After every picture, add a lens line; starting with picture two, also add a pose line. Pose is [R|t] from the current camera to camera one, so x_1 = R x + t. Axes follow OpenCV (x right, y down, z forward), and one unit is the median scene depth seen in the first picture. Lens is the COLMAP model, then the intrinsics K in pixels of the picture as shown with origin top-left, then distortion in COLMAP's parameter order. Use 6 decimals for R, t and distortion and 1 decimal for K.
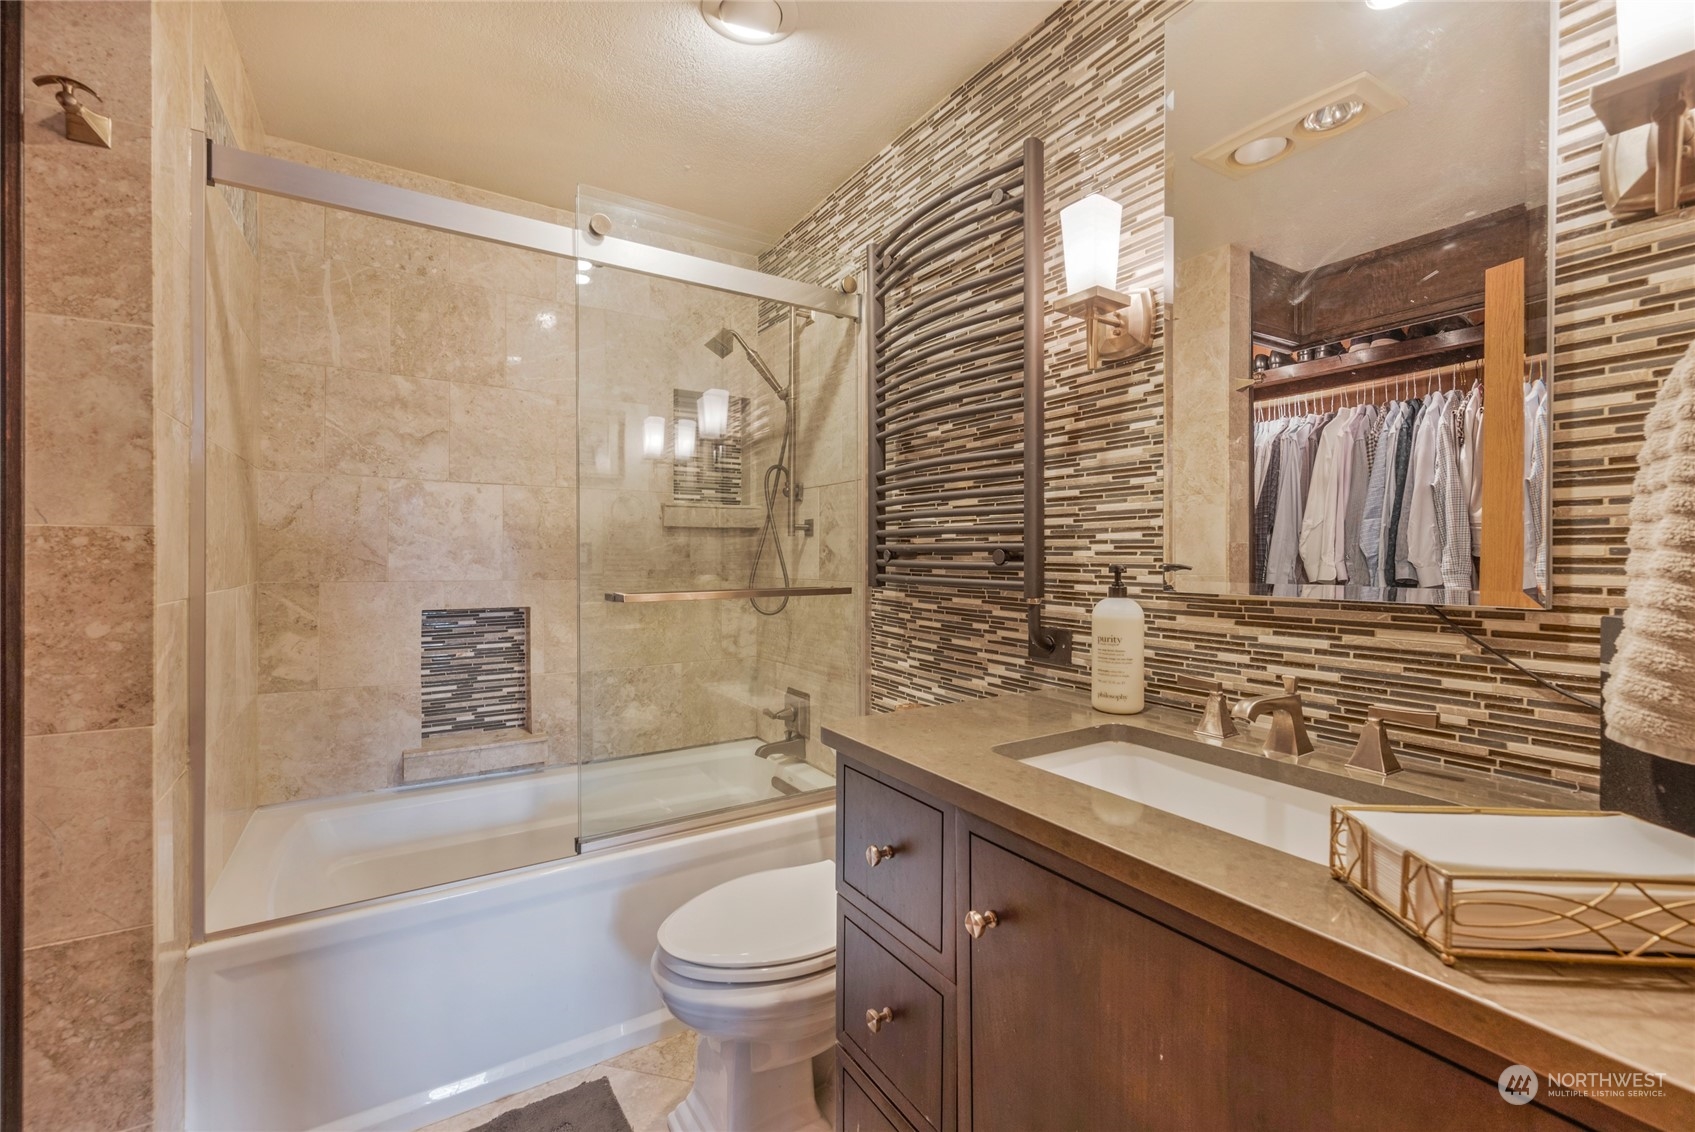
lens RADIAL K [[686.9, 0, 841.2], [0, 686.9, 558.7], [0, 0, 1]] dist [-0.004002, 0.000273]
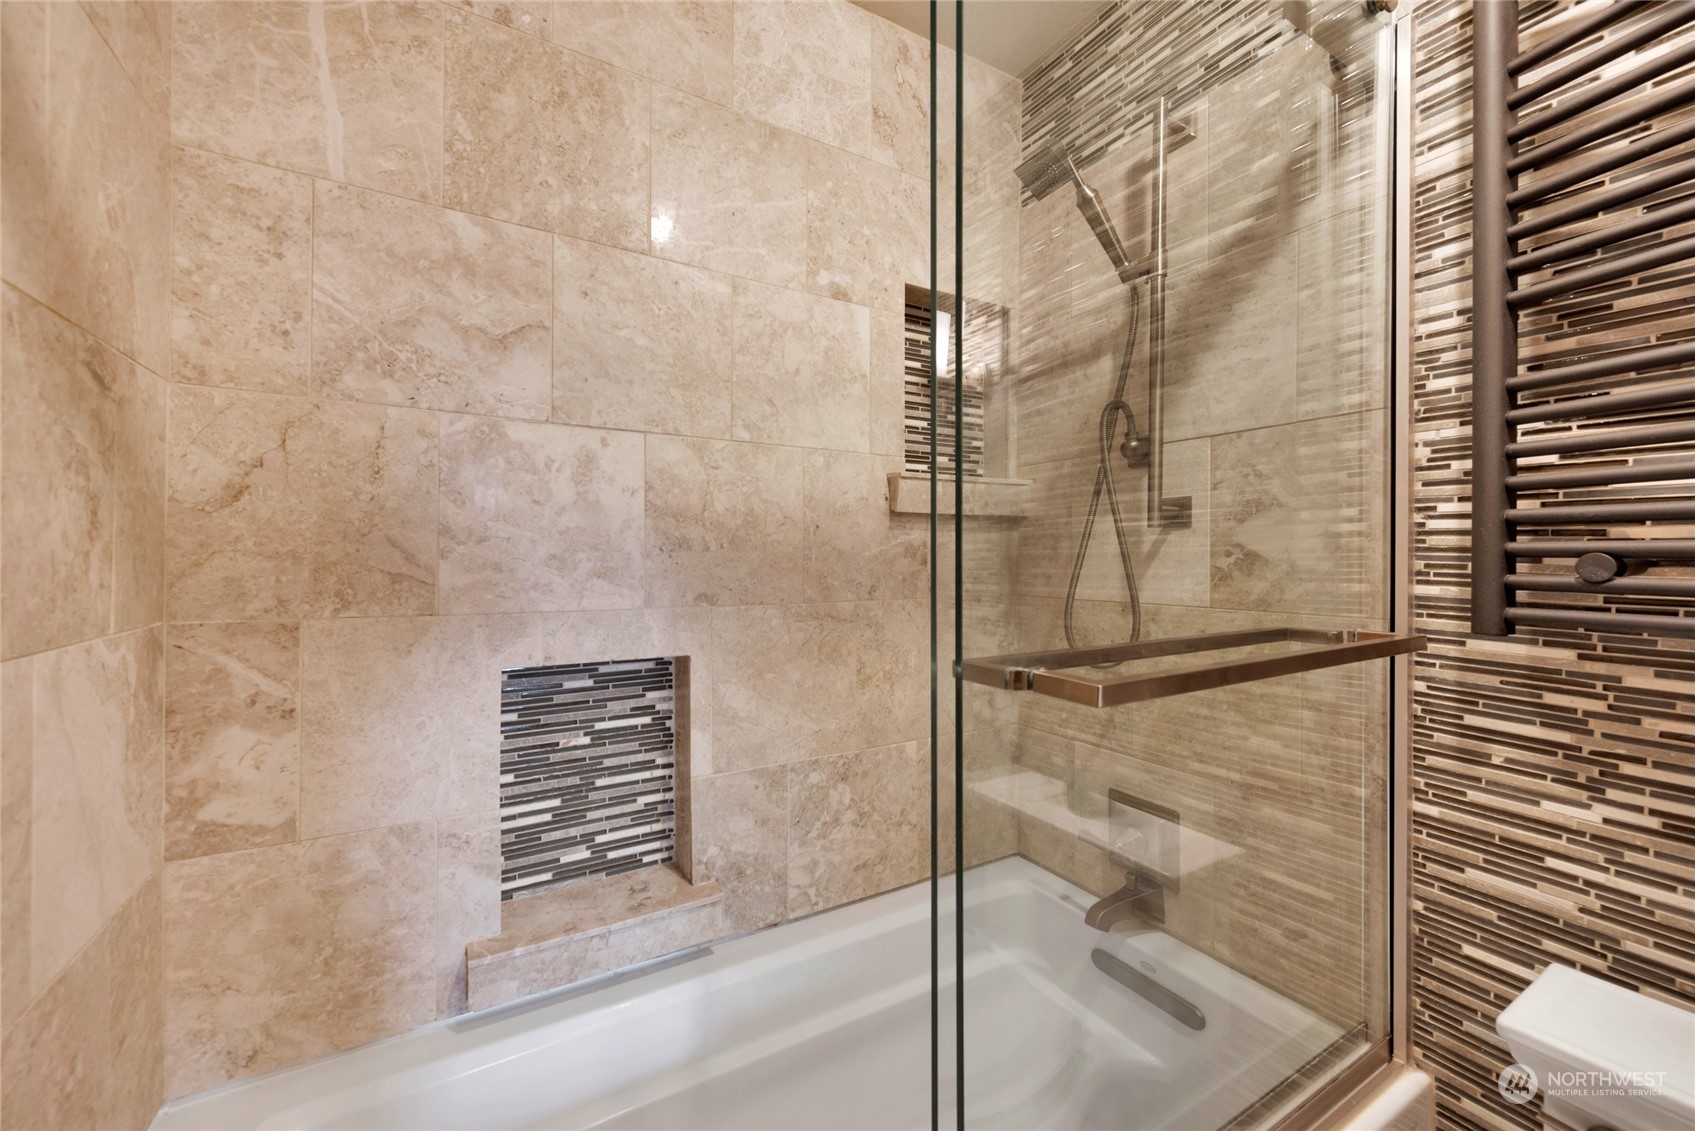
lens RADIAL K [[686.9, 0, 857.6], [0, 686.9, 559.4], [0, 0, 1]] dist [-0.004002, 0.000273]
pose [[0.998931, 0.000501, -0.046216, -0.323100], [-0.000564, 0.999999, -0.001352, -0.007453], [0.046215, 0.001377, 0.998931, 0.500756]]
